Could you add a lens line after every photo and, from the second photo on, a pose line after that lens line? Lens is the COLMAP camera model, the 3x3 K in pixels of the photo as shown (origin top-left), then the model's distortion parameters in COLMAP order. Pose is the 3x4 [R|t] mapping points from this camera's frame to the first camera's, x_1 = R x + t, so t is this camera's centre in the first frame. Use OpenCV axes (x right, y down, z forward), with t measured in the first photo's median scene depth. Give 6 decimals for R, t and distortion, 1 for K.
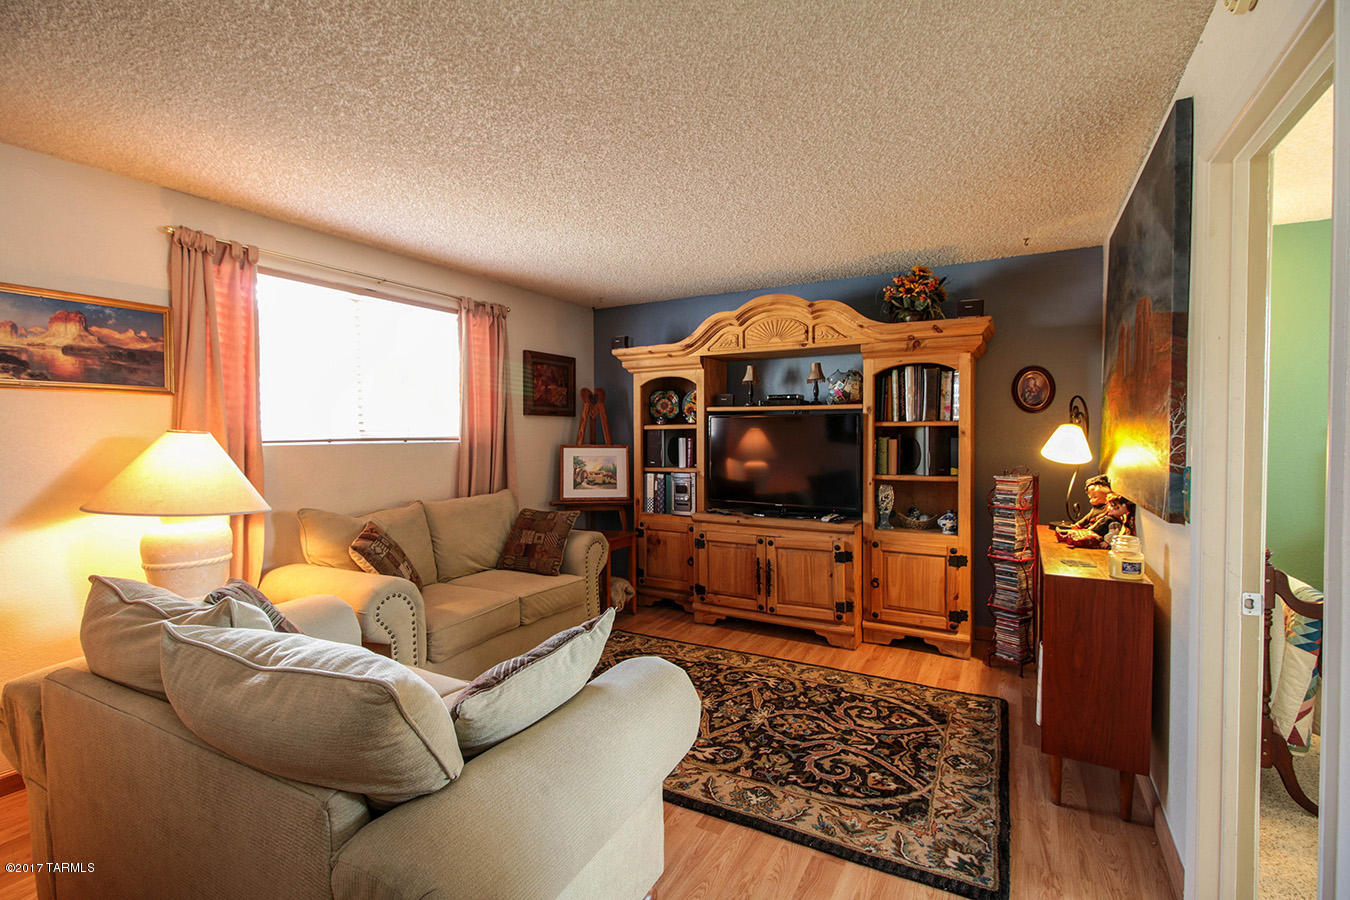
lens RADIAL K [[618.8, 0, 670.6], [0, 618.8, 449.2], [0, 0, 1]] dist [0.022280, -0.000549]
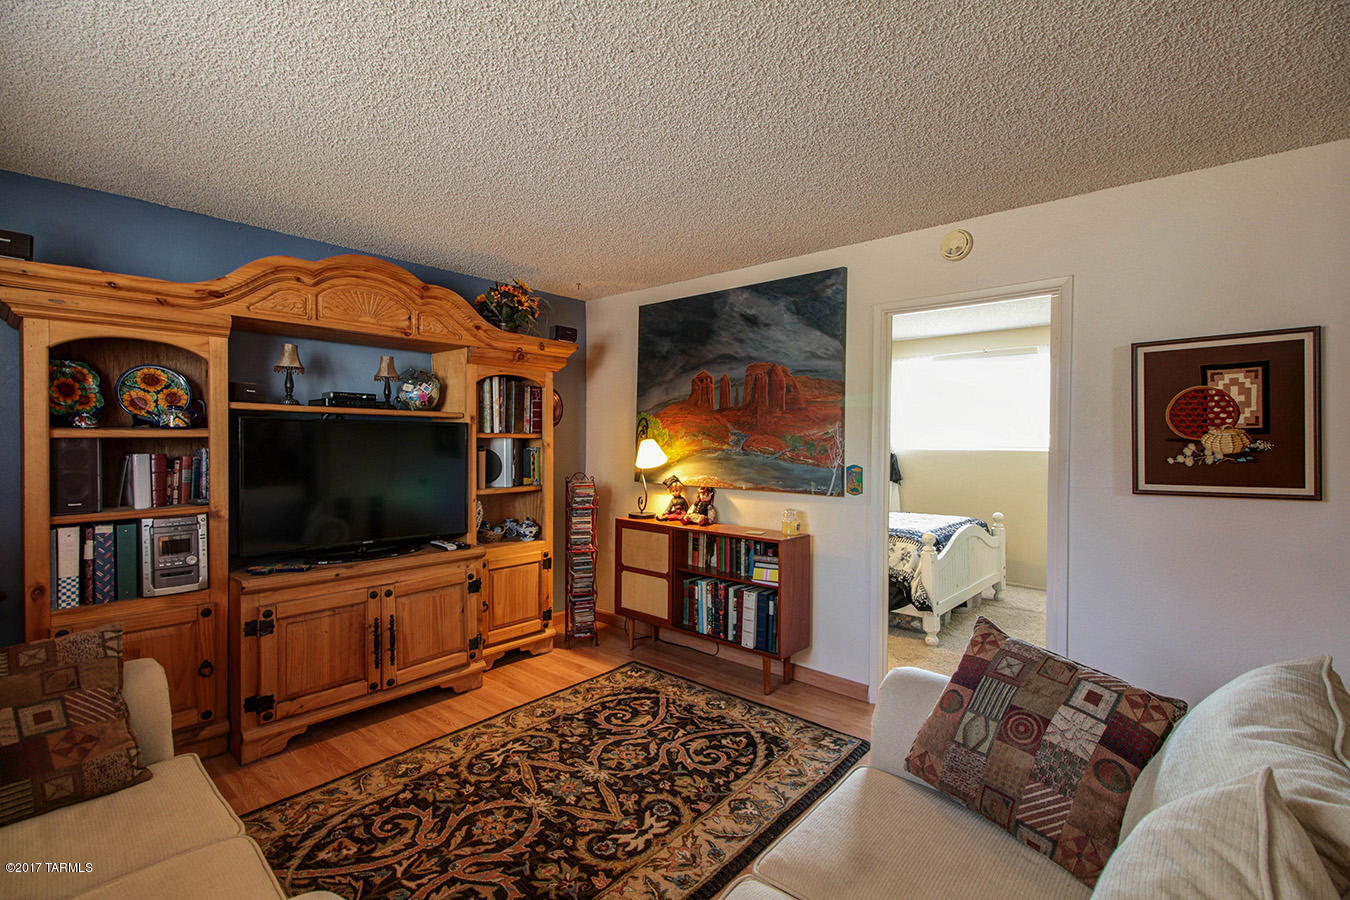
lens RADIAL K [[618.8, 0, 668.9], [0, 618.8, 447.2], [0, 0, 1]] dist [0.022280, -0.000549]
pose [[0.213276, -0.008337, 0.976956, -0.631153], [0.019625, 0.999798, 0.004248, -0.025775], [-0.976795, 0.018267, 0.213396, 0.647943]]
